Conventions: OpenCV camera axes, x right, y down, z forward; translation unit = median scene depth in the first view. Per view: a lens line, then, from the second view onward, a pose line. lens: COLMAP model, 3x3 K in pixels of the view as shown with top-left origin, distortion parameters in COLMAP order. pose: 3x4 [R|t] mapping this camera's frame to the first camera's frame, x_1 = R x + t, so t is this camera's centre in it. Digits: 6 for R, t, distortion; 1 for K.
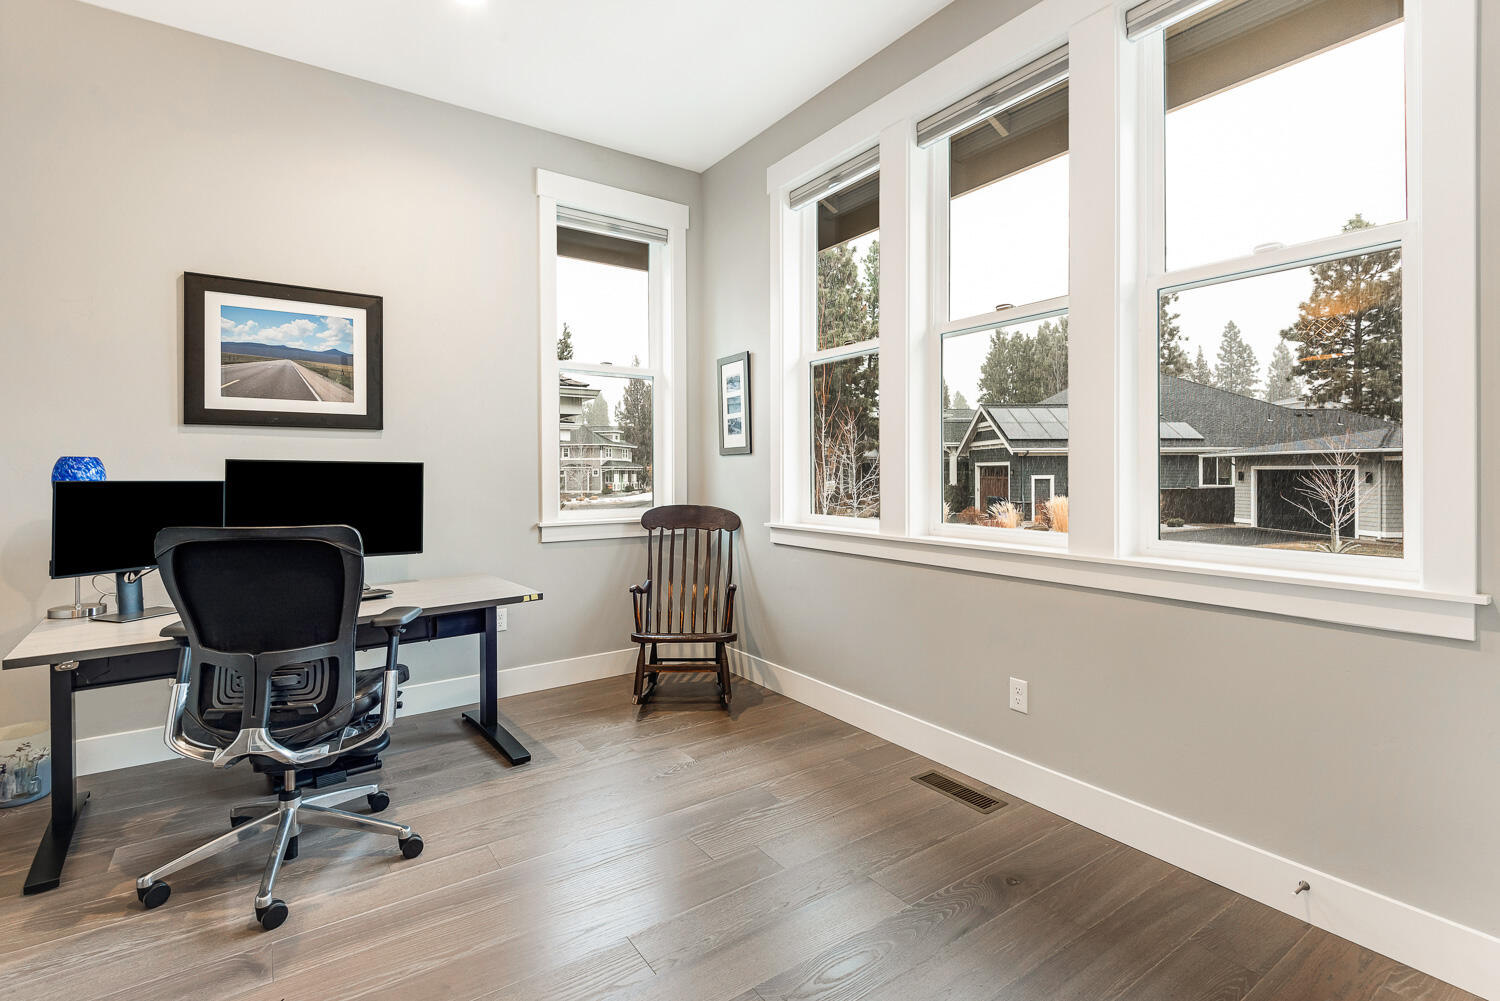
lens RADIAL K [[696.0, 0, 744.9], [0, 696.0, 470.7], [0, 0, 1]] dist [-0.002675, -0.001259]
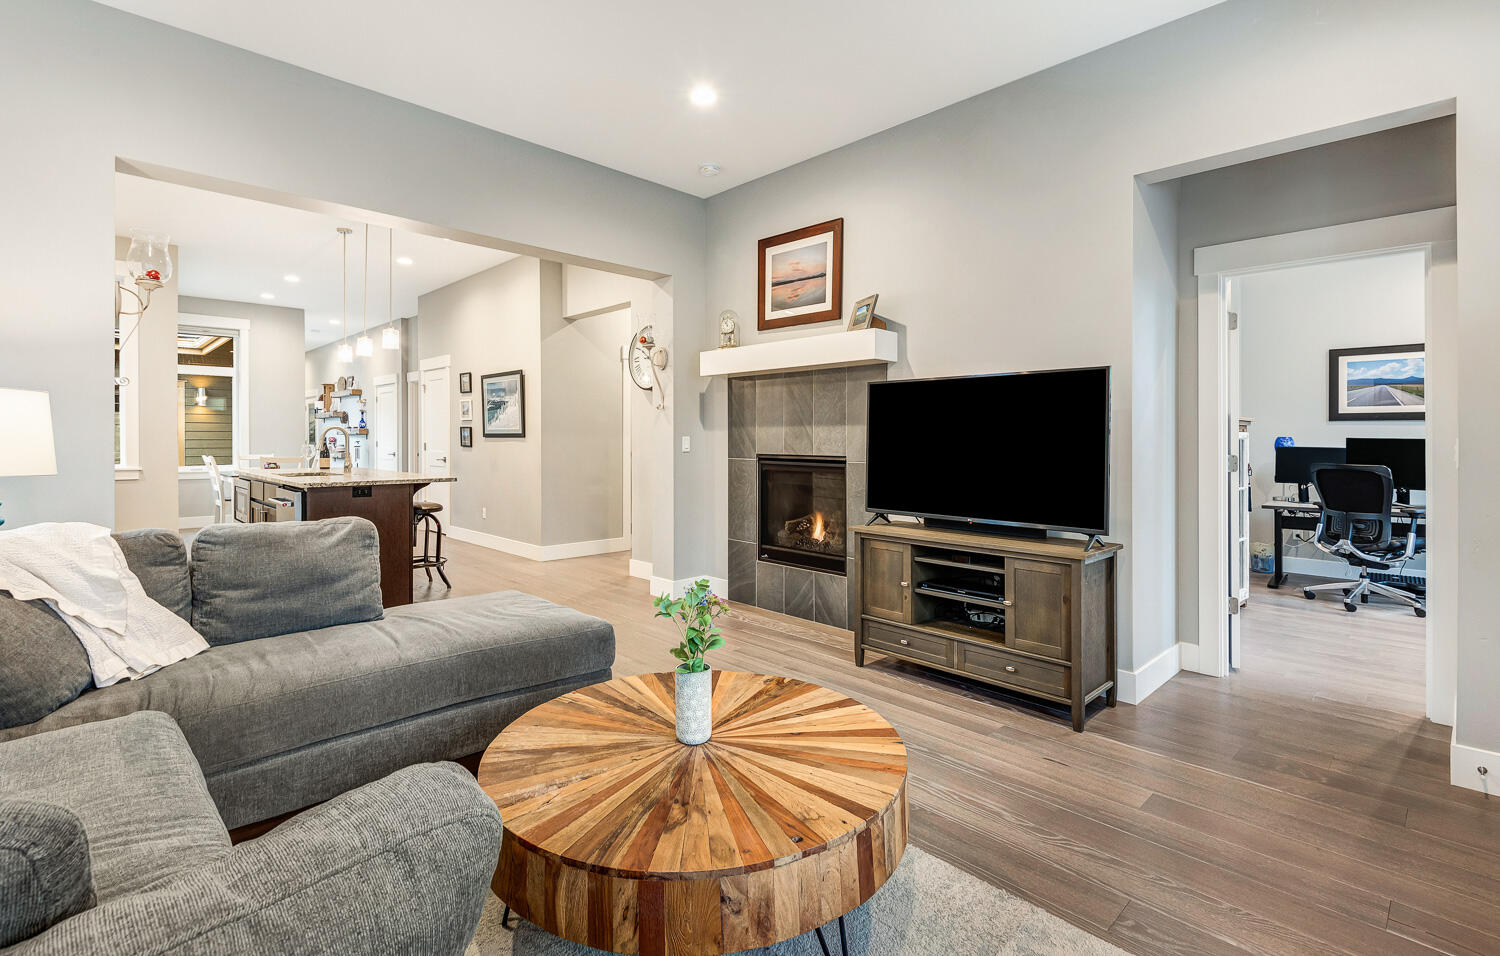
lens RADIAL K [[704.1, 0, 748.2], [0, 704.1, 440.4], [0, 0, 1]] dist [0.000796, 0.000066]
pose [[0.162042, 0.003154, -0.986779, 1.113855], [0.002958, 0.999989, 0.003682, -0.021202], [0.986779, -0.003515, 0.162031, -1.192189]]
